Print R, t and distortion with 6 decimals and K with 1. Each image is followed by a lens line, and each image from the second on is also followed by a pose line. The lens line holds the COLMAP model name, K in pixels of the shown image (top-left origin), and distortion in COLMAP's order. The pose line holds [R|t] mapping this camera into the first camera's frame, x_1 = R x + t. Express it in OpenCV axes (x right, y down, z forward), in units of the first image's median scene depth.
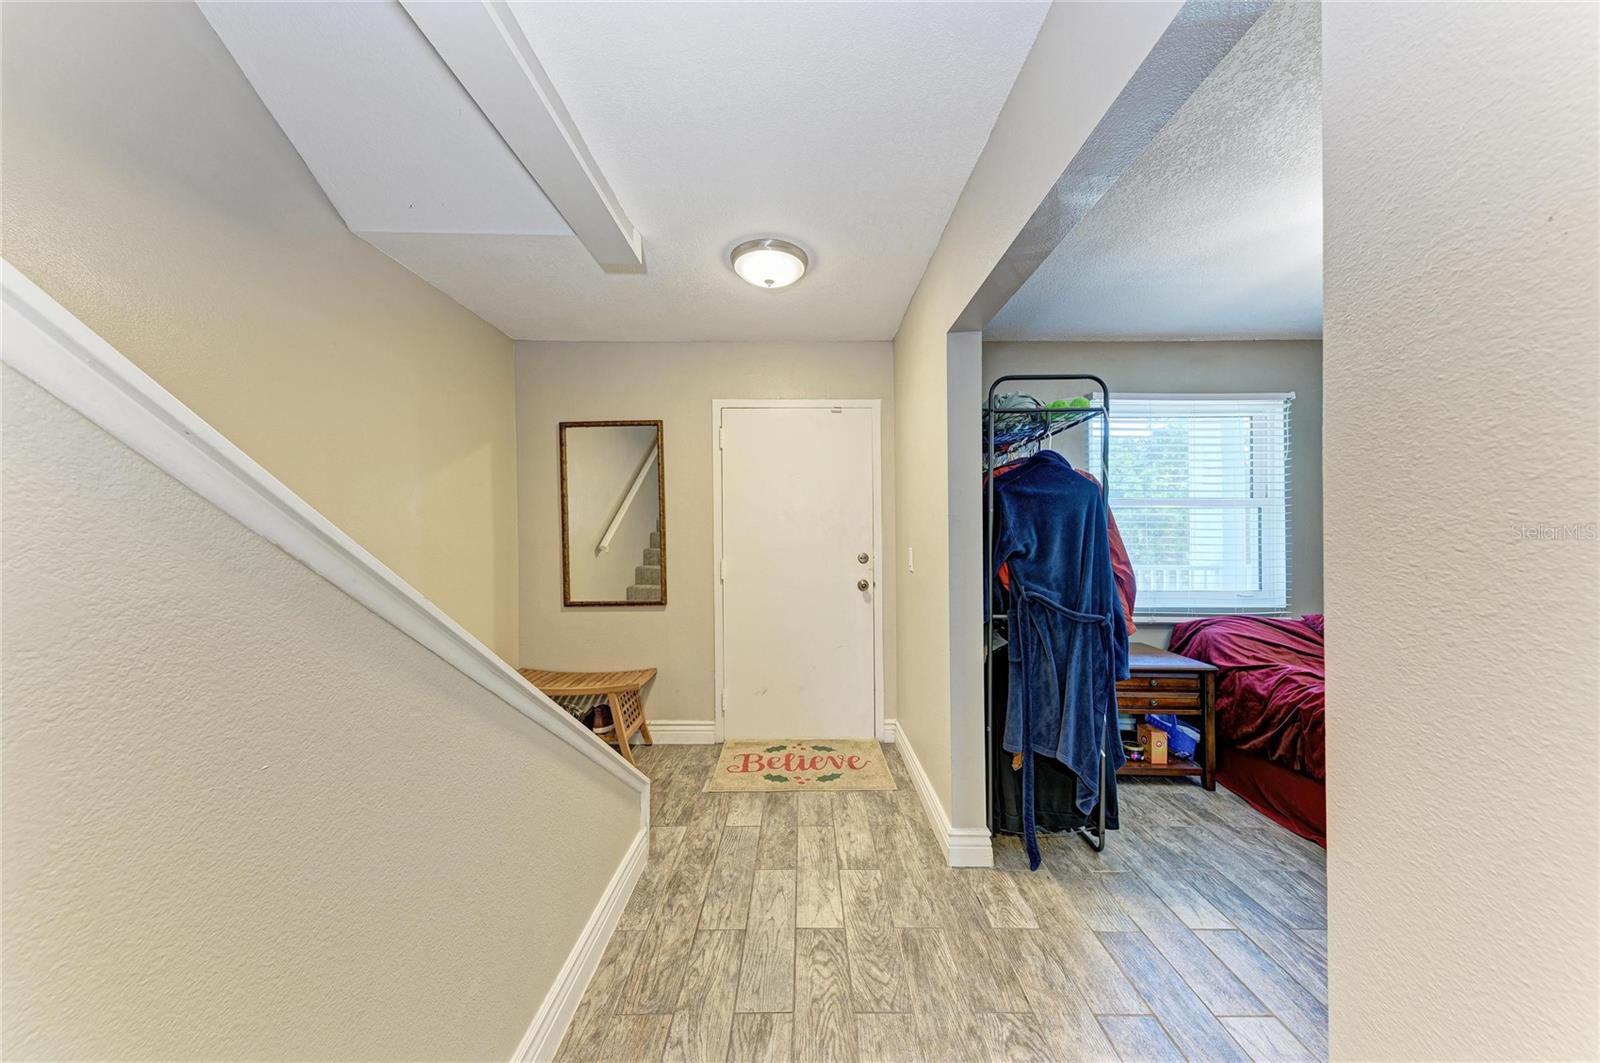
lens RADIAL K [[537.8, 0, 807.3], [0, 537.8, 531.4], [0, 0, 1]] dist [0.019291, -0.003267]
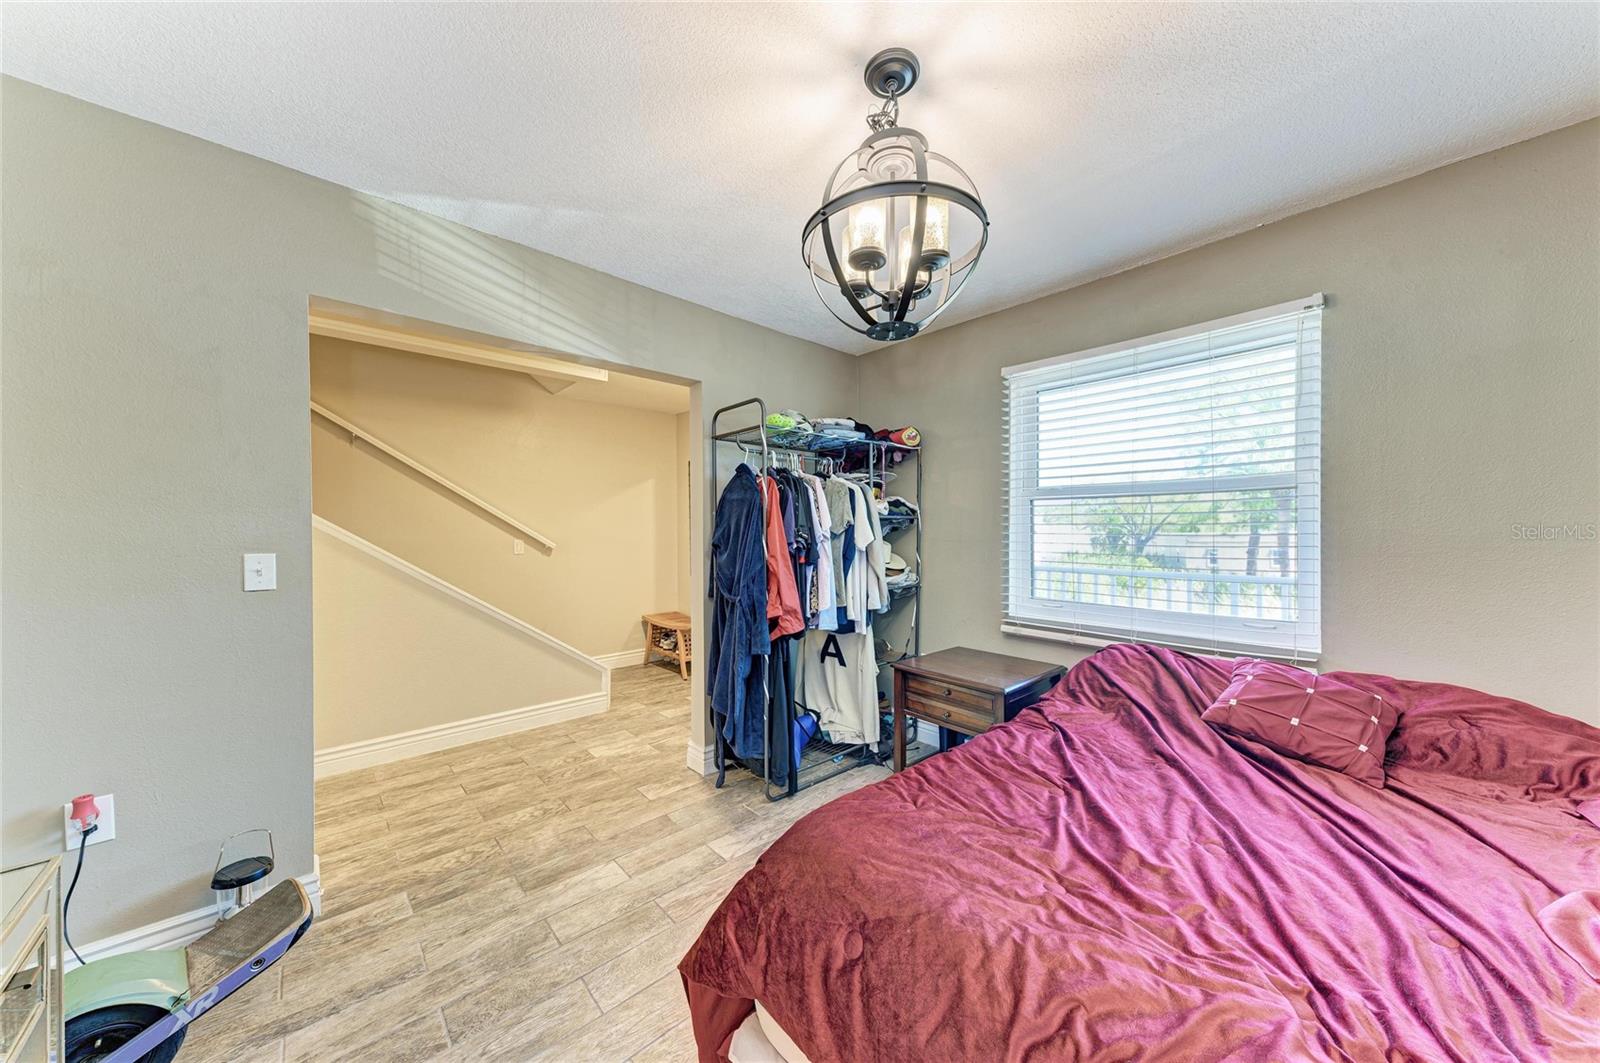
lens RADIAL K [[537.8, 0, 810.9], [0, 537.8, 534.3], [0, 0, 1]] dist [0.019291, -0.003267]
pose [[0.672098, 0.002887, -0.740456, 1.608987], [0.006817, 0.999926, 0.010086, -0.001462], [0.740431, -0.011826, 0.672029, 0.310879]]
